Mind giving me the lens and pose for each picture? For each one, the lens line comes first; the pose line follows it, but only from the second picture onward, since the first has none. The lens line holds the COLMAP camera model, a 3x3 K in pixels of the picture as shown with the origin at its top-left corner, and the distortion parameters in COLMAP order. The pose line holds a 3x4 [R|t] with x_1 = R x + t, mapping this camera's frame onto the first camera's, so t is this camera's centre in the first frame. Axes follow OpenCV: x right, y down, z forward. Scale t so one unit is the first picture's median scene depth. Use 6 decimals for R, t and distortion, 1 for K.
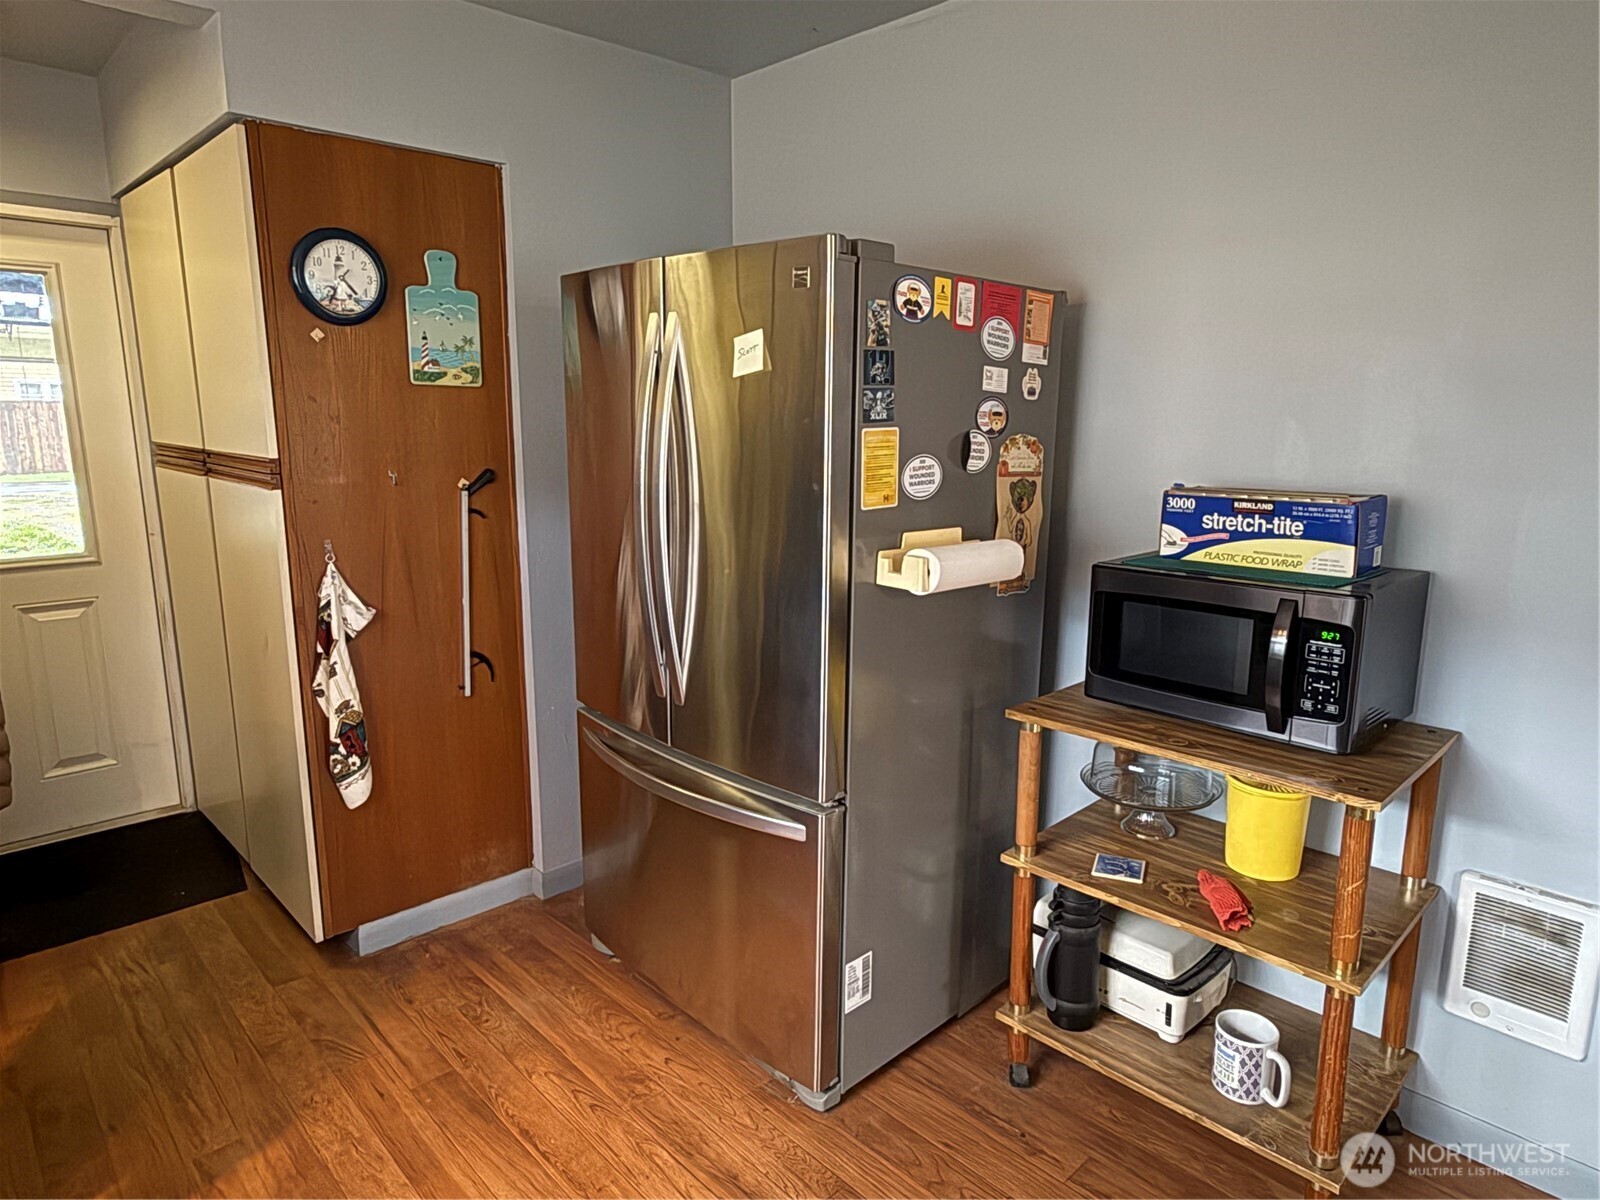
lens RADIAL K [[967.5, 0, 802.3], [0, 967.5, 603.8], [0, 0, 1]] dist [-0.009413, -0.000862]
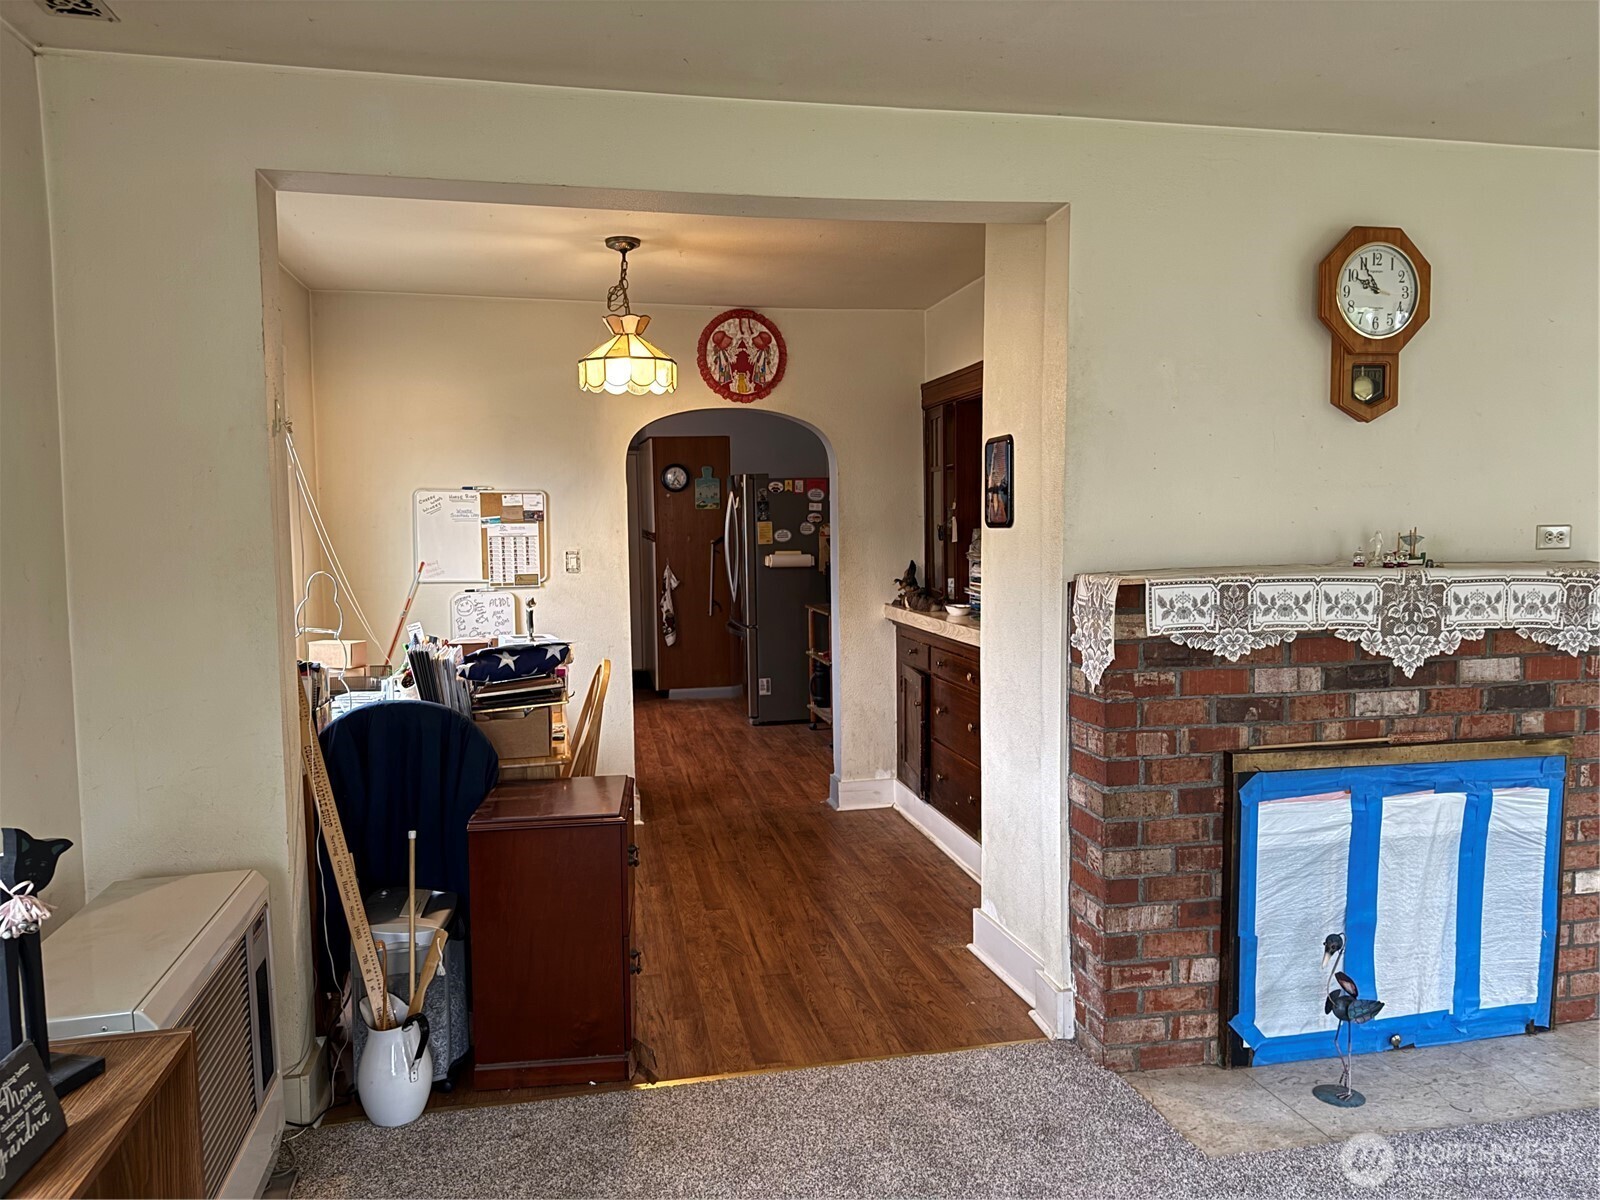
lens RADIAL K [[1132.7, 0, 797.2], [0, 1132.7, 602.0], [0, 0, 1]] dist [0.029079, -0.040686]
pose [[0.837594, 0.026949, -0.545629, 2.245657], [-0.085947, 0.992845, -0.082900, 0.412424], [0.539490, 0.116332, 0.833917, -2.199939]]
